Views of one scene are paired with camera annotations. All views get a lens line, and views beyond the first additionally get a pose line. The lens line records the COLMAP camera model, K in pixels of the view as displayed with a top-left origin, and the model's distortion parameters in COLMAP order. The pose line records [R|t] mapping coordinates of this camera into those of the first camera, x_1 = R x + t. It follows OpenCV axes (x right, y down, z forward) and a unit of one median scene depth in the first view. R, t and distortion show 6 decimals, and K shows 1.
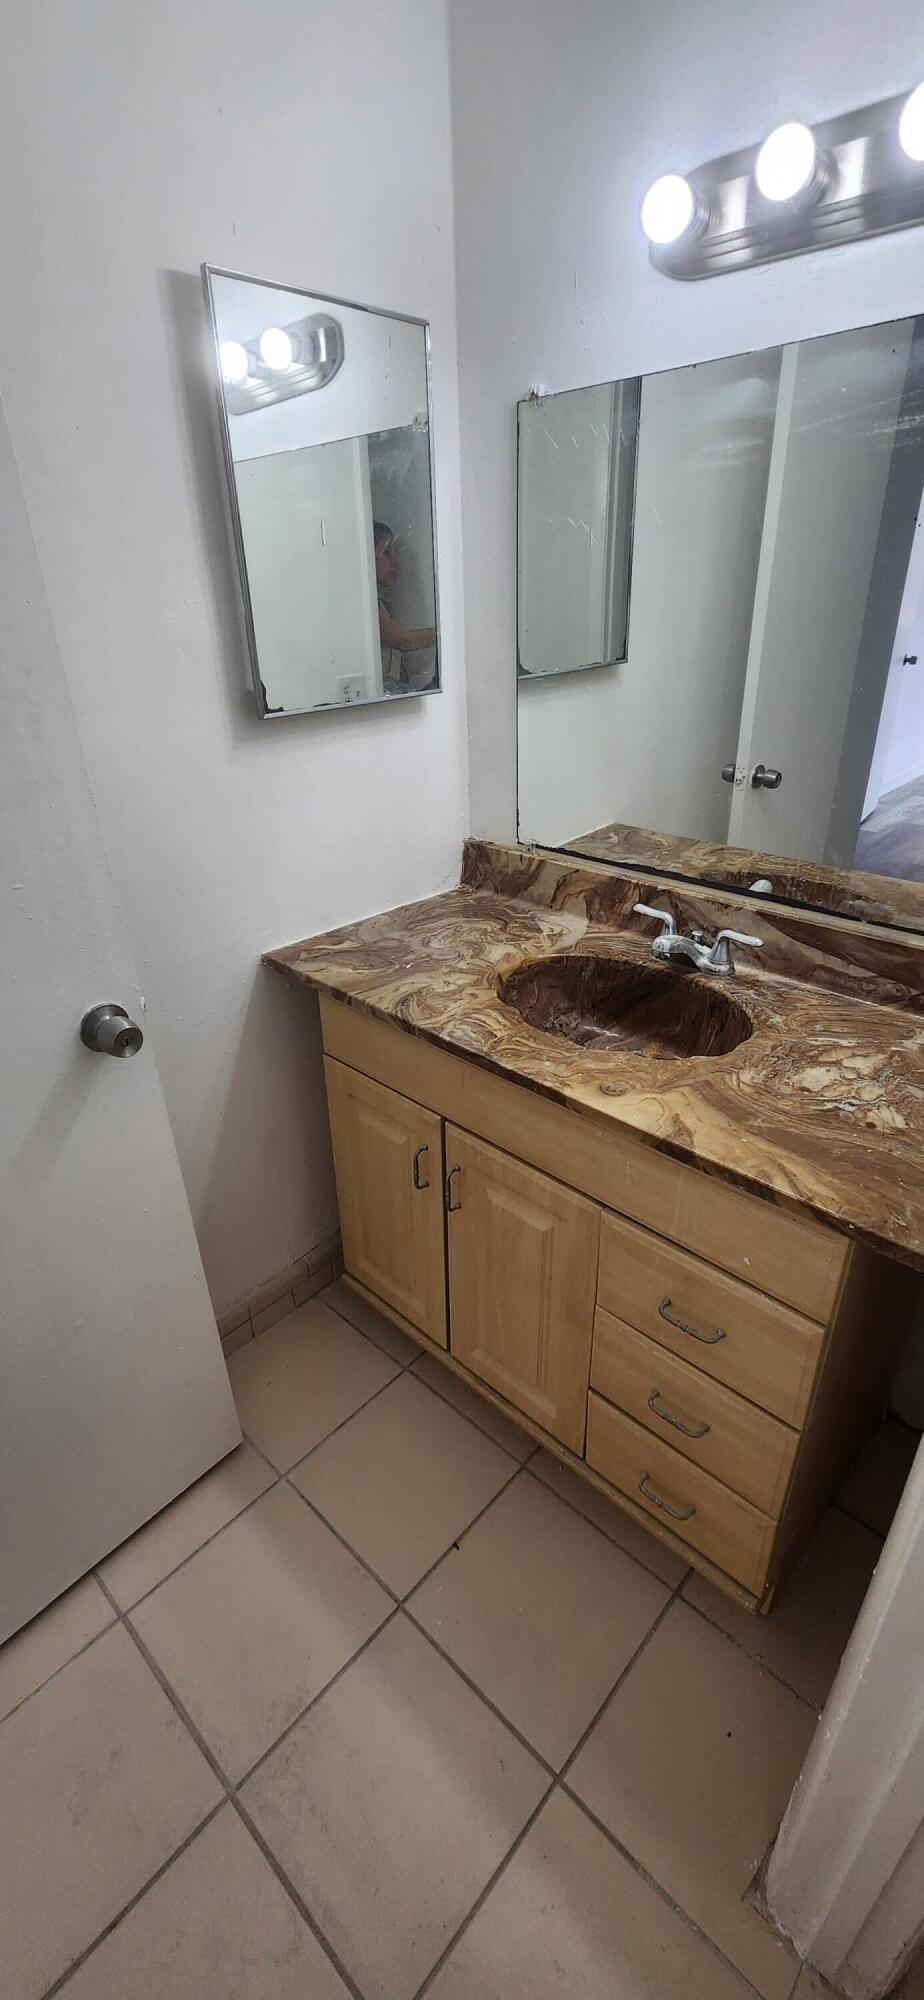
lens RADIAL K [[810.6, 0, 451.8], [0, 810.6, 996.8], [0, 0, 1]] dist [-0.003917, 0.000288]
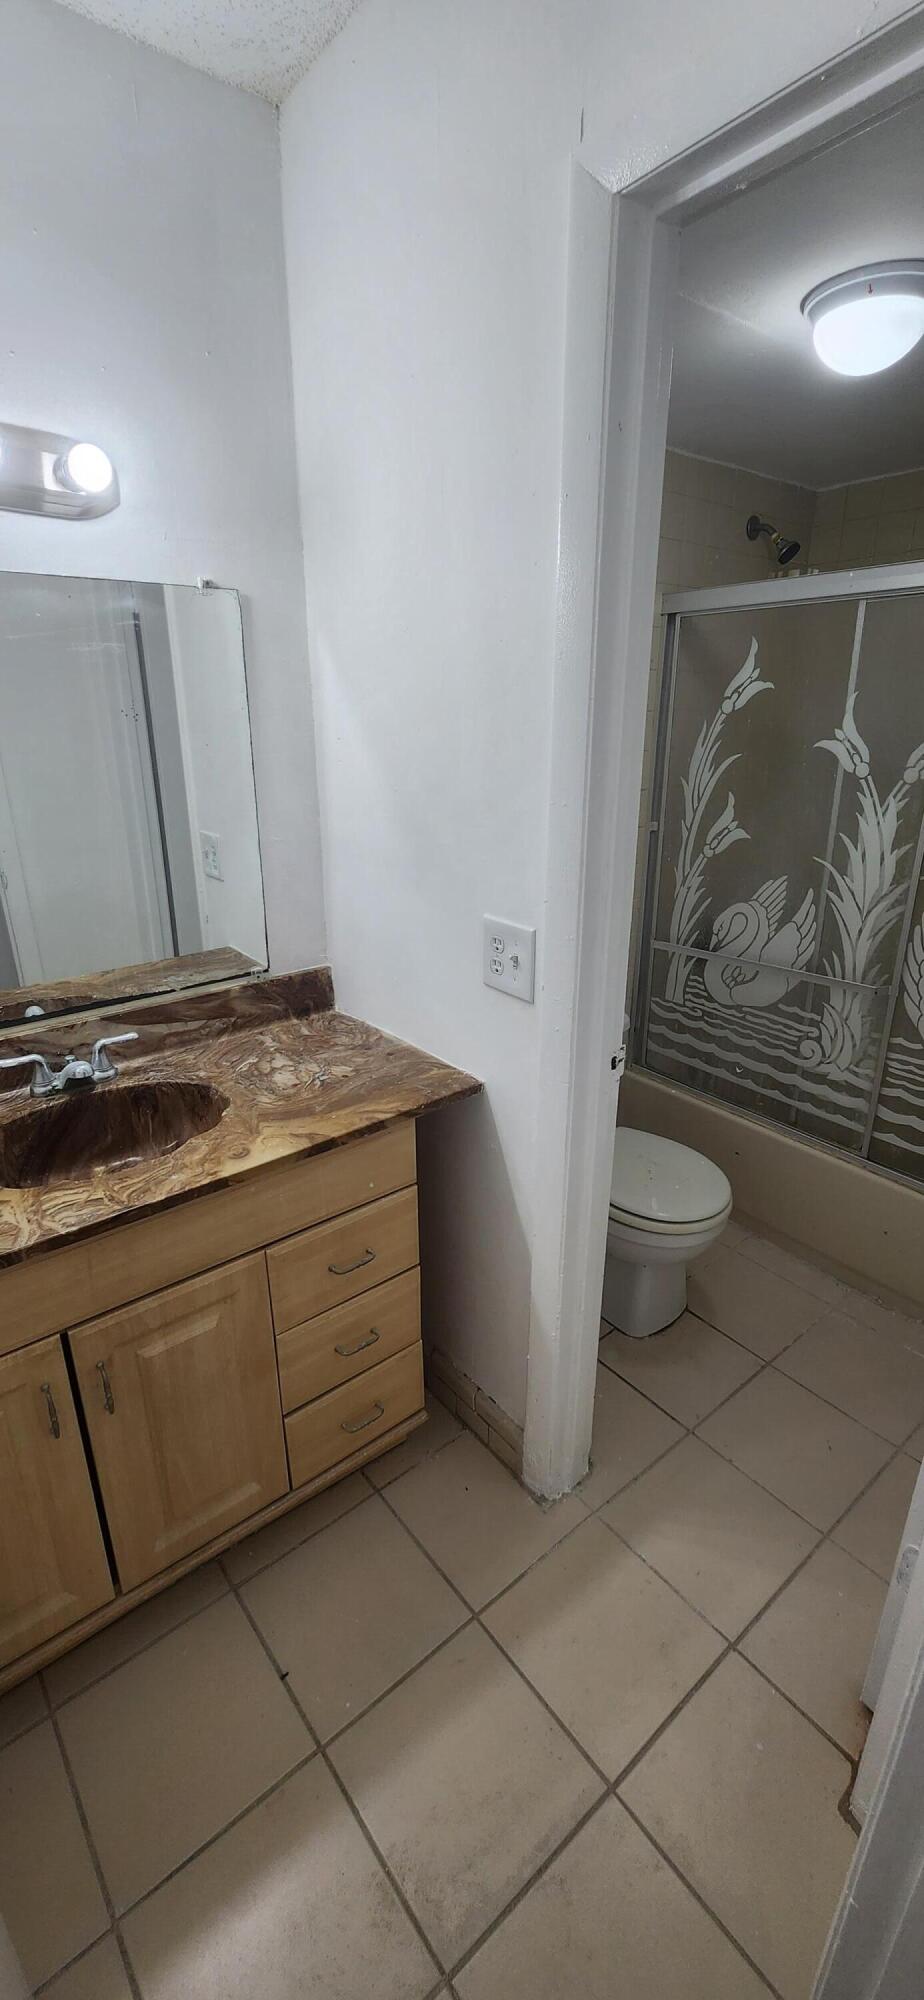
lens RADIAL K [[810.6, 0, 451.8], [0, 810.6, 996.8], [0, 0, 1]] dist [-0.003917, 0.000288]
pose [[0.139273, -0.309224, 0.940736, -0.712915], [0.445049, 0.868191, 0.219490, -0.183763], [-0.884610, 0.388105, 0.258535, 0.274843]]
